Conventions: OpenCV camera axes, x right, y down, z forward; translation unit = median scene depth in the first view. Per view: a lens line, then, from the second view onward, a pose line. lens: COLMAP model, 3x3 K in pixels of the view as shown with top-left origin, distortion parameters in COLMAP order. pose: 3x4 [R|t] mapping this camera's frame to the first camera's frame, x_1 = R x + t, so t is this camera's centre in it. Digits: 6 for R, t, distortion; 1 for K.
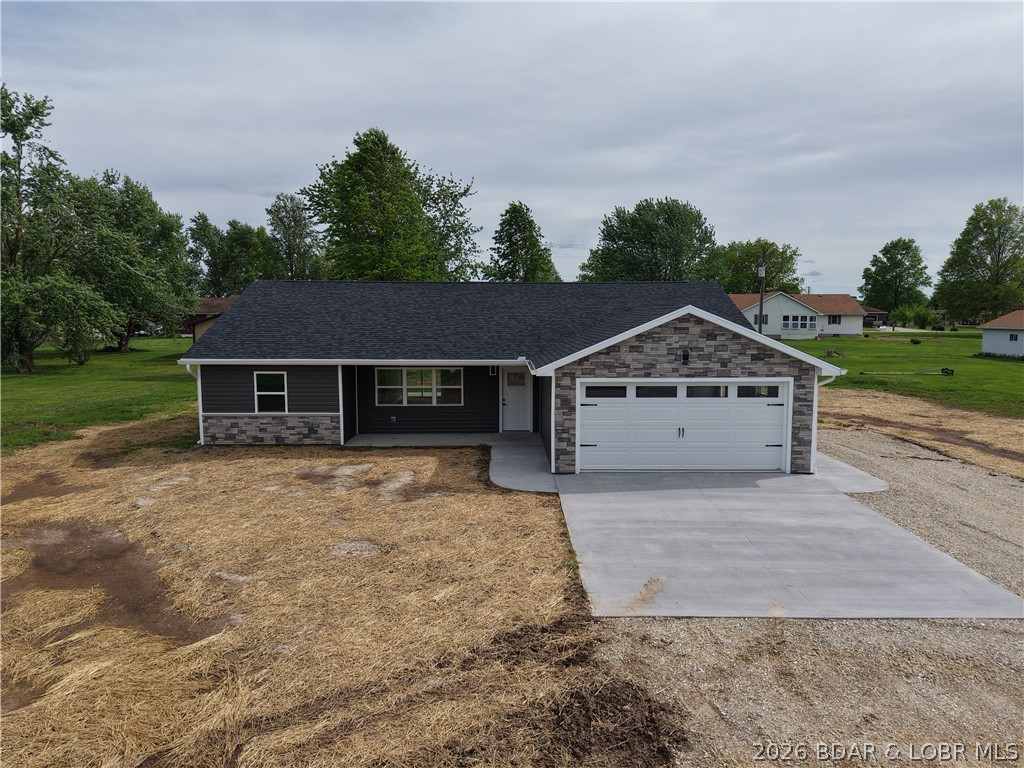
lens RADIAL K [[685.0, 0, 514.3], [0, 685.0, 394.2], [0, 0, 1]] dist [0.047671, -0.067277]
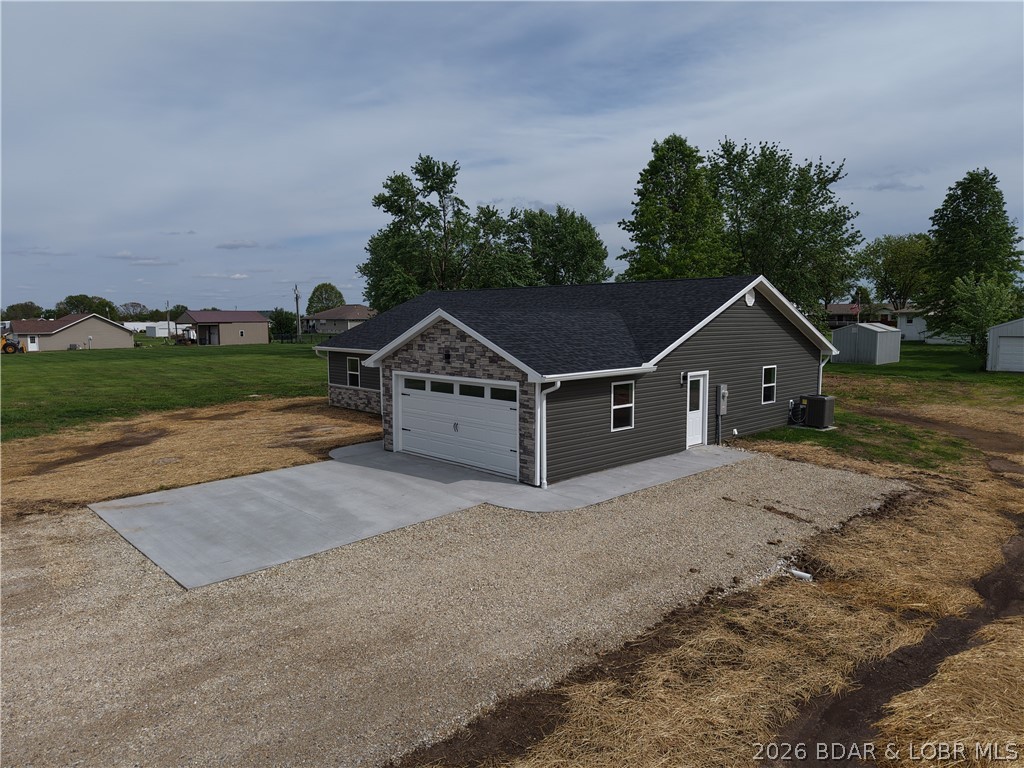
lens RADIAL K [[681.1, 0, 512.0], [0, 681.1, 384.0], [0, 0, 1]] dist [0.052190, -0.067603]
pose [[0.683981, 0.069151, -0.726215, 1.080246], [-0.078802, 0.996676, 0.020685, -0.040552], [0.725231, 0.043078, 0.687156, 0.336051]]
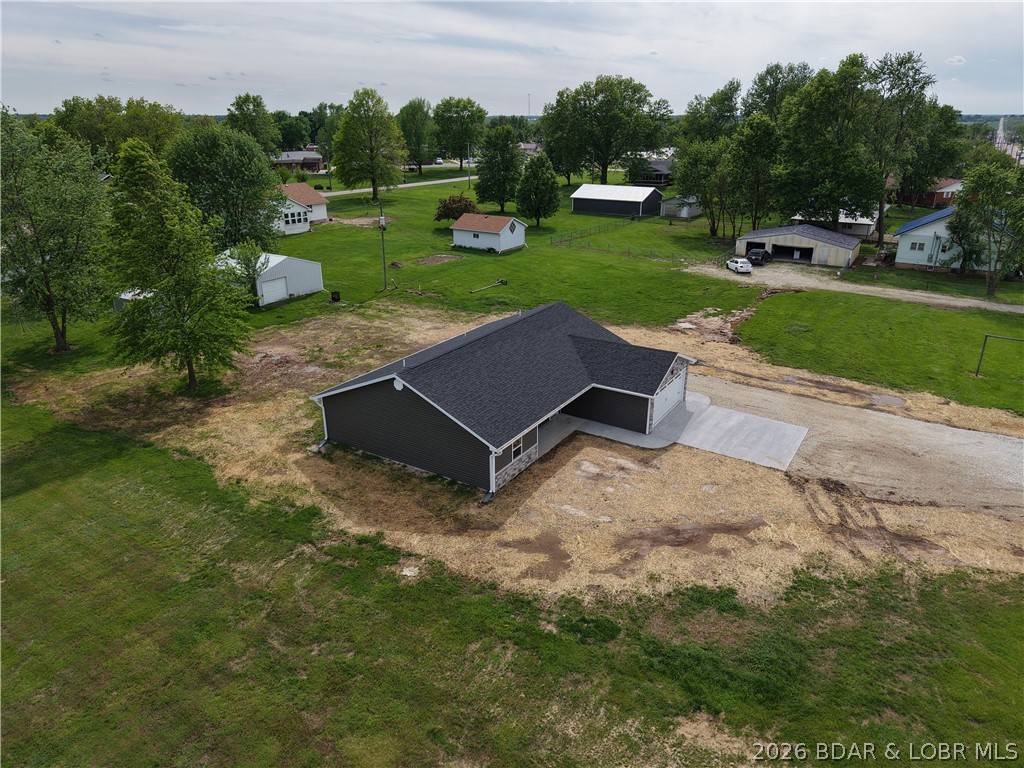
lens RADIAL K [[681.1, 0, 512.0], [0, 681.1, 384.0], [0, 0, 1]] dist [0.052190, -0.067603]
pose [[0.545983, -0.308880, 0.778779, -1.986694], [0.097616, 0.946678, 0.307037, -0.819699], [-0.832090, -0.091615, 0.547021, 0.120883]]
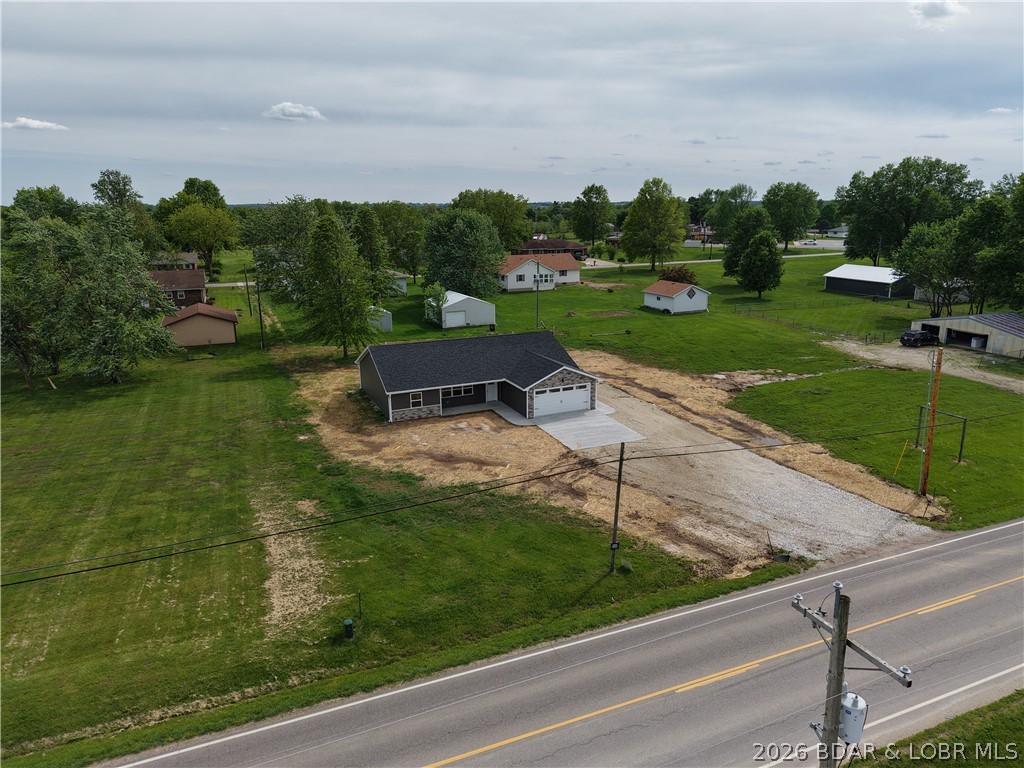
lens RADIAL K [[681.1, 0, 512.0], [0, 681.1, 384.0], [0, 0, 1]] dist [0.052190, -0.067603]
pose [[0.921765, -0.110719, 0.371606, -1.221009], [0.056454, 0.986475, 0.153884, -0.561281], [-0.383618, -0.120867, 0.915548, -1.966939]]
